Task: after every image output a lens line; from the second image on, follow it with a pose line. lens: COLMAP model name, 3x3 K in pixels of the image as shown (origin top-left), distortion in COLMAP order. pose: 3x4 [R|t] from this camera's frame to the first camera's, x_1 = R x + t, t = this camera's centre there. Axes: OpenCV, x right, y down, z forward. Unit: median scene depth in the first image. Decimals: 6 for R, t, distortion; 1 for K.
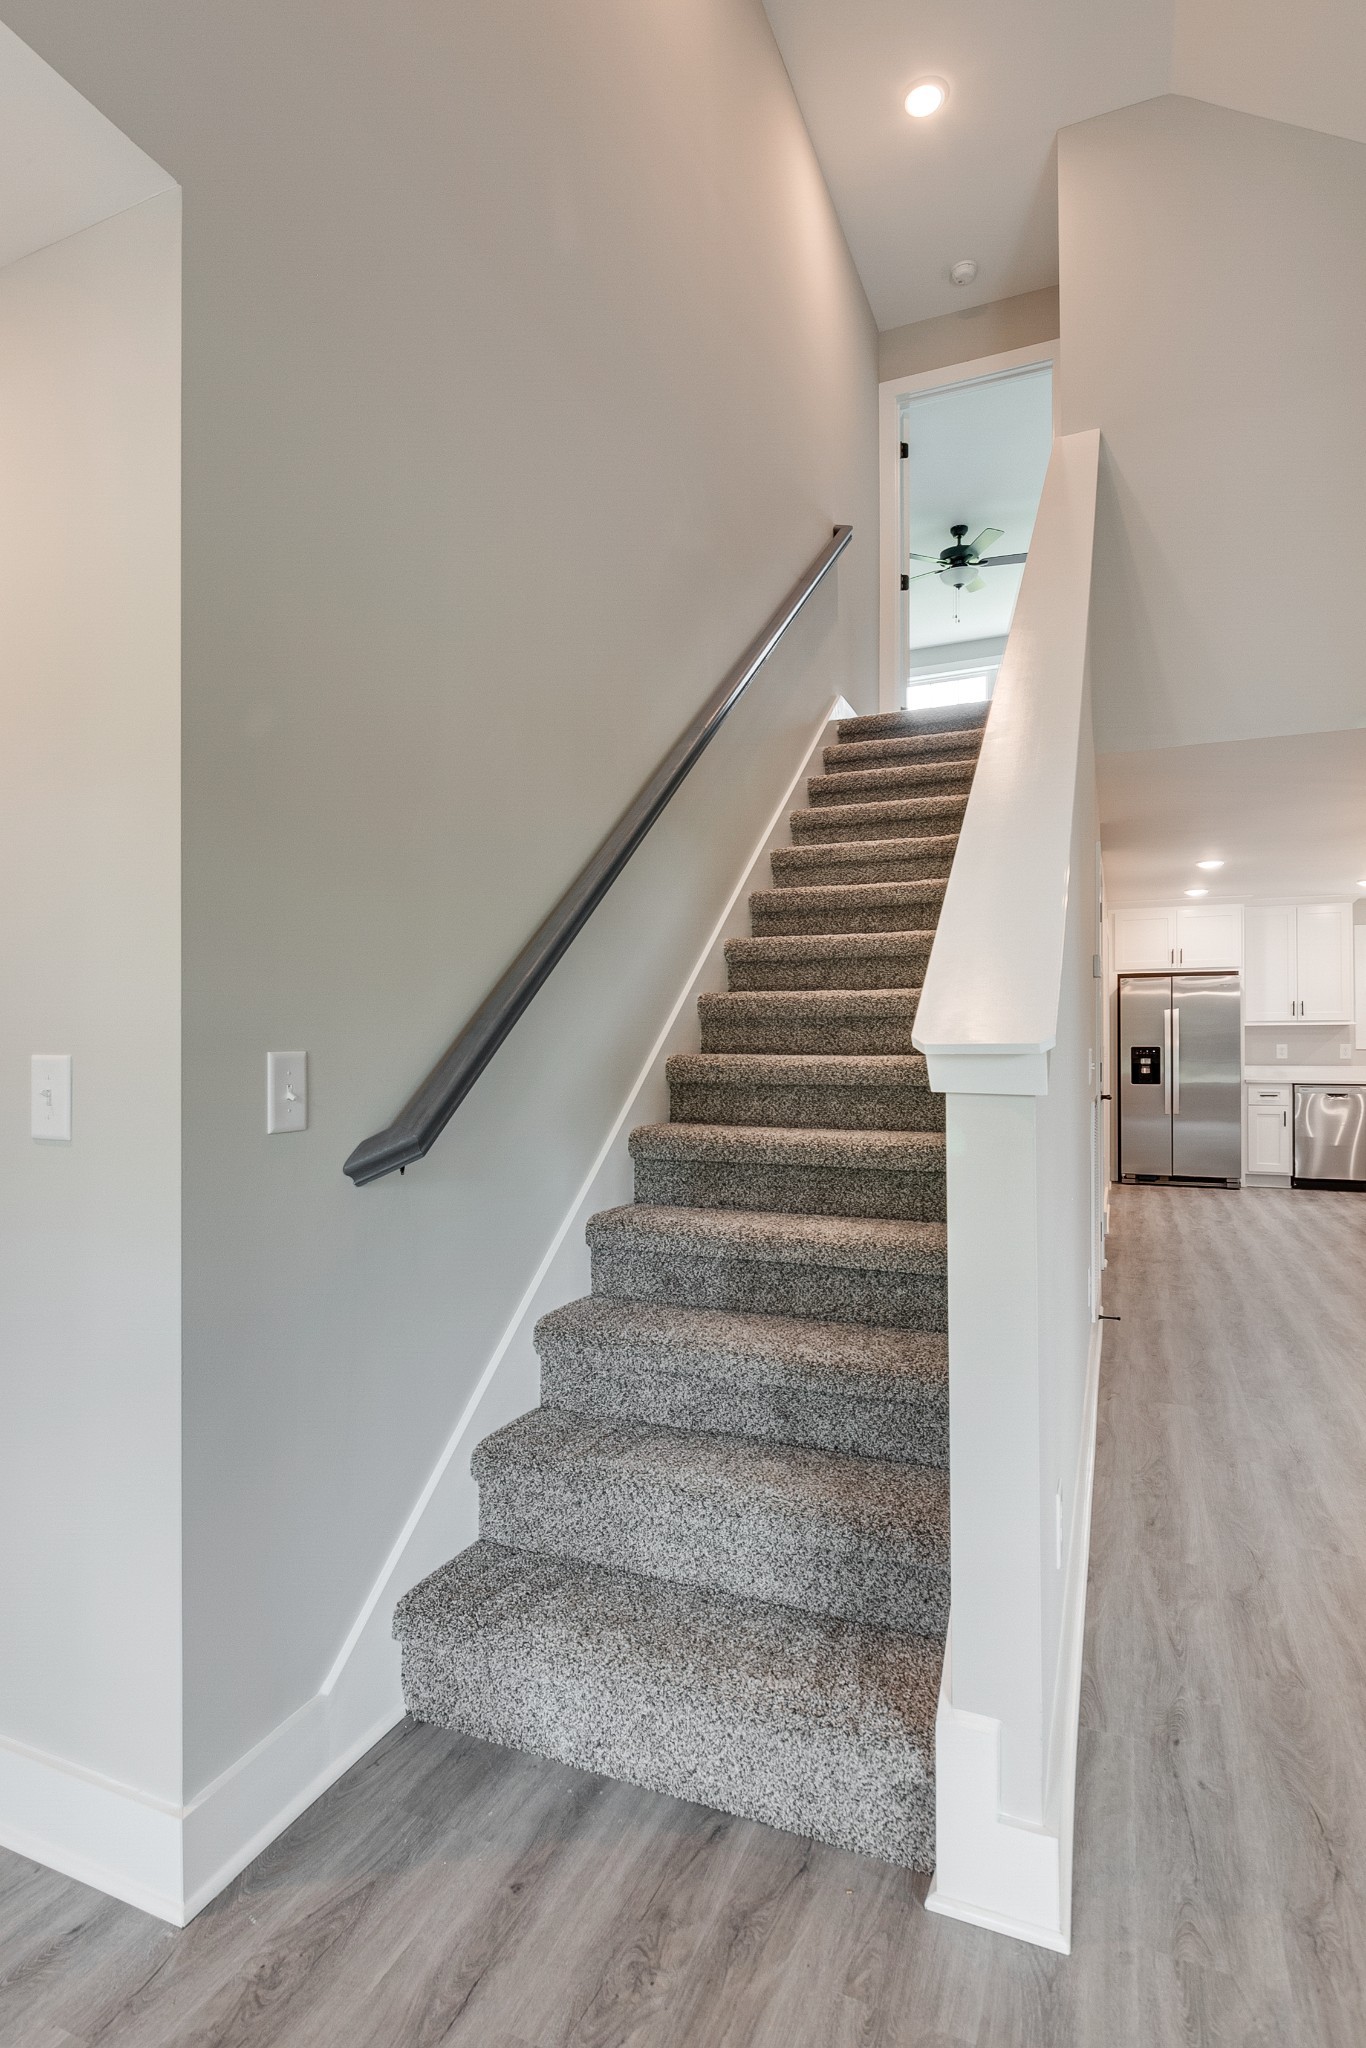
lens RADIAL K [[1096.8, 0, 679.4], [0, 1096.8, 1042.1], [0, 0, 1]] dist [0.044683, -0.000205]
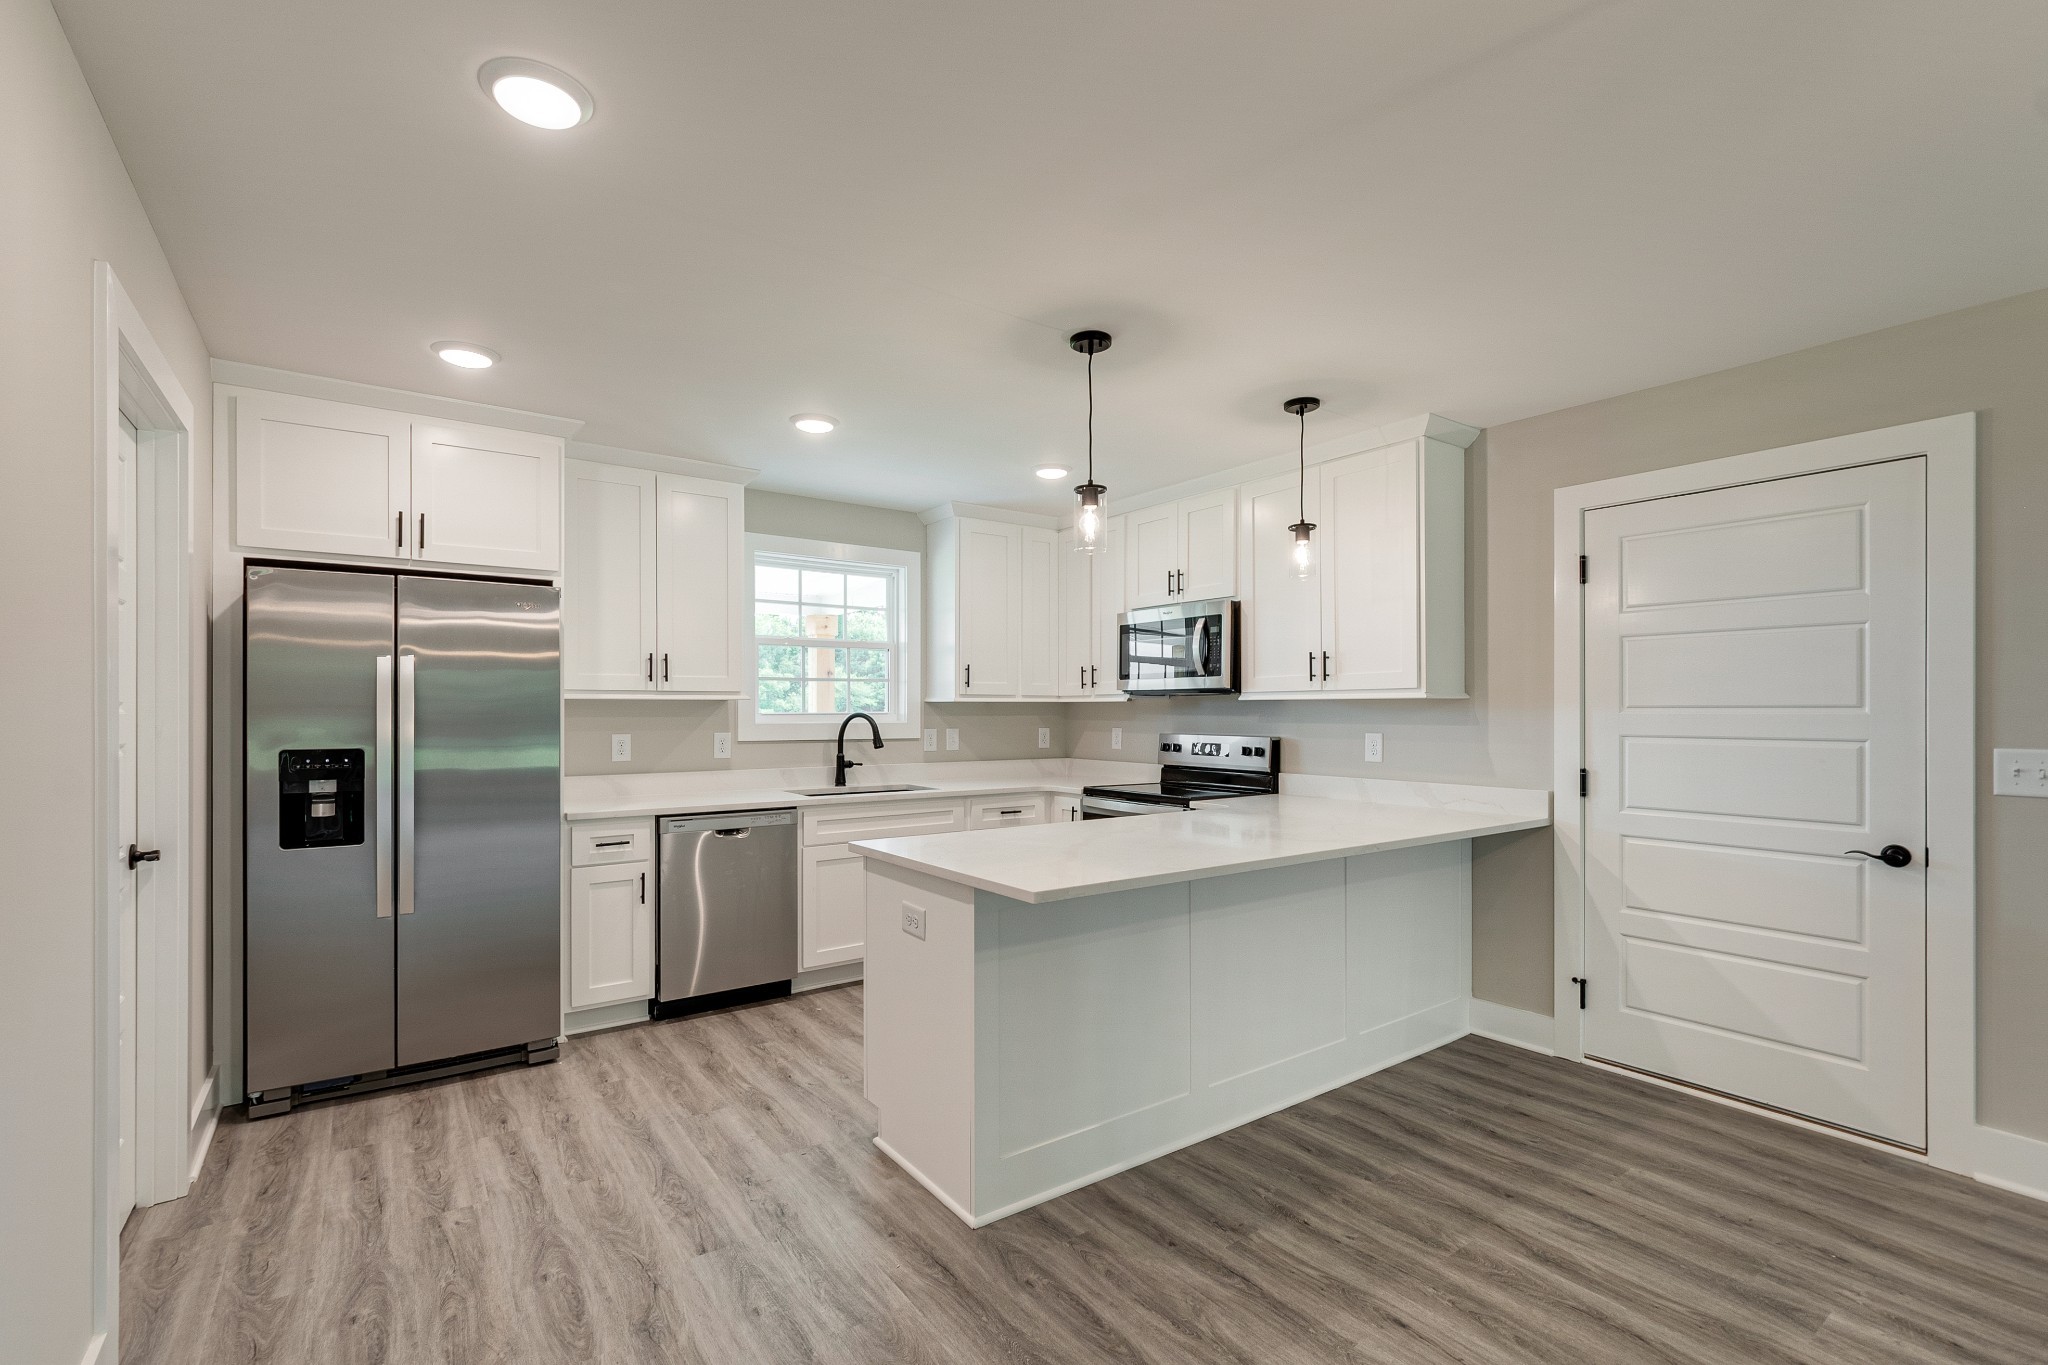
lens RADIAL K [[912.8, 0, 1010.1], [0, 912.8, 712.9], [0, 0, 1]] dist [-0.000730, -0.000320]
pose [[0.552056, 0.001967, 0.833804, 0.289131], [-0.006517, 0.999977, 0.001955, -0.010803], [-0.833781, -0.006513, 0.552056, 0.625080]]
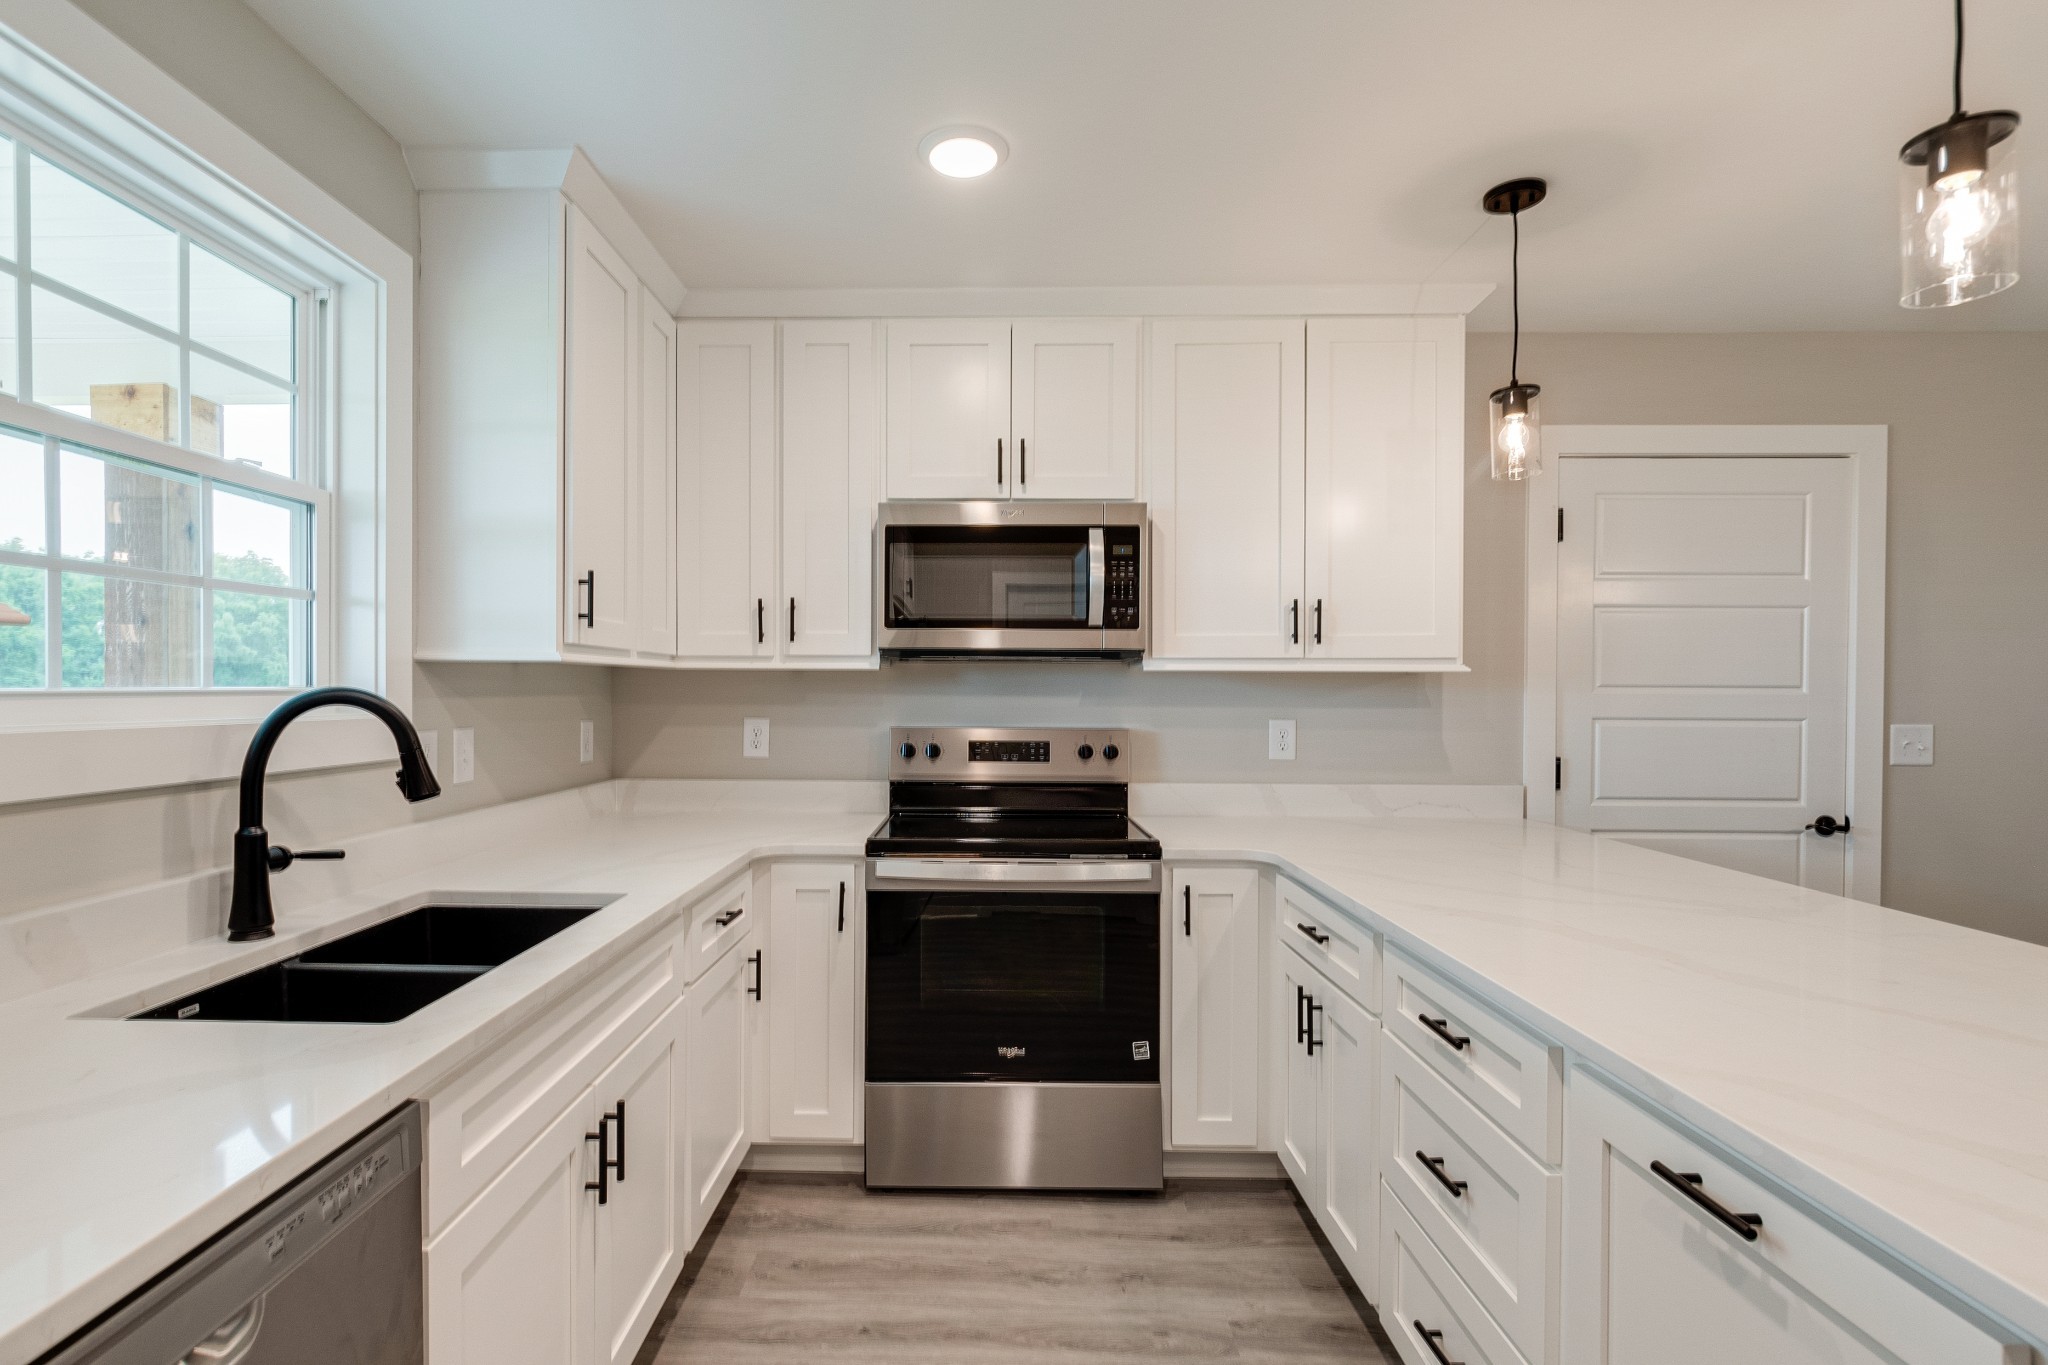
lens RADIAL K [[952.2, 0, 965.5], [0, 952.2, 697.5], [0, 0, 1]] dist [-0.000332, -0.000243]
pose [[-0.334631, -0.005268, 0.942334, 0.477123], [-0.007561, 0.999967, 0.002905, -0.009207], [-0.942319, -0.006153, -0.334660, 0.931288]]
